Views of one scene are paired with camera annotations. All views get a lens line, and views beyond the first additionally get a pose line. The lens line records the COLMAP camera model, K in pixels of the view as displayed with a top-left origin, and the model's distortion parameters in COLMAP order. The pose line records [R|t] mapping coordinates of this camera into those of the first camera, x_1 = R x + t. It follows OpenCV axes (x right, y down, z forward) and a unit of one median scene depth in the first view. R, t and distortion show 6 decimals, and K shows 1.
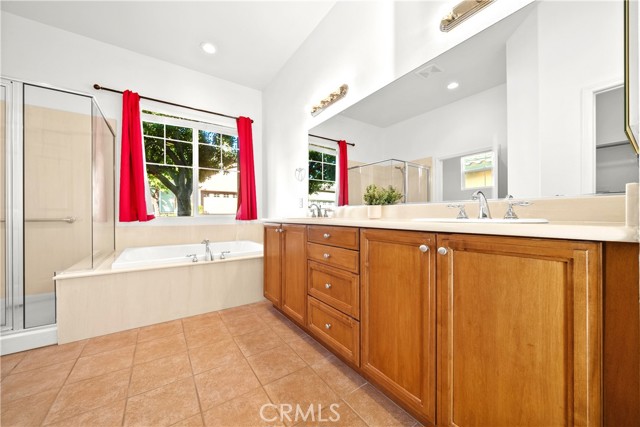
lens RADIAL K [[234.7, 0, 318.3], [0, 234.7, 215.8], [0, 0, 1]] dist [-0.001156, -0.000180]
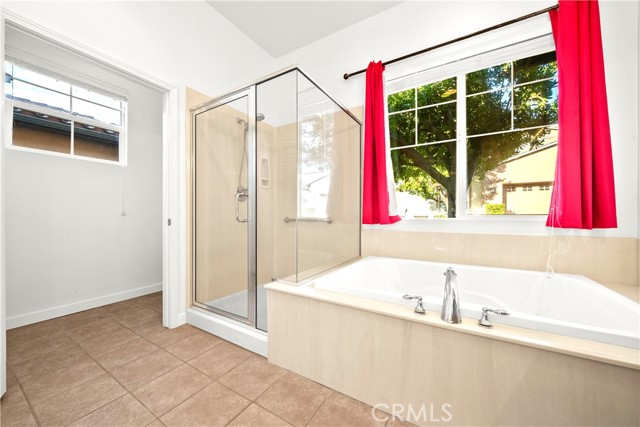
lens RADIAL K [[234.7, 0, 318.3], [0, 234.7, 215.8], [0, 0, 1]] dist [-0.001156, -0.000180]
pose [[0.401254, 0.003589, -0.915960, -0.130434], [-0.006417, 0.999979, 0.001107, -0.003588], [0.915944, 0.005433, 0.401268, 0.490631]]
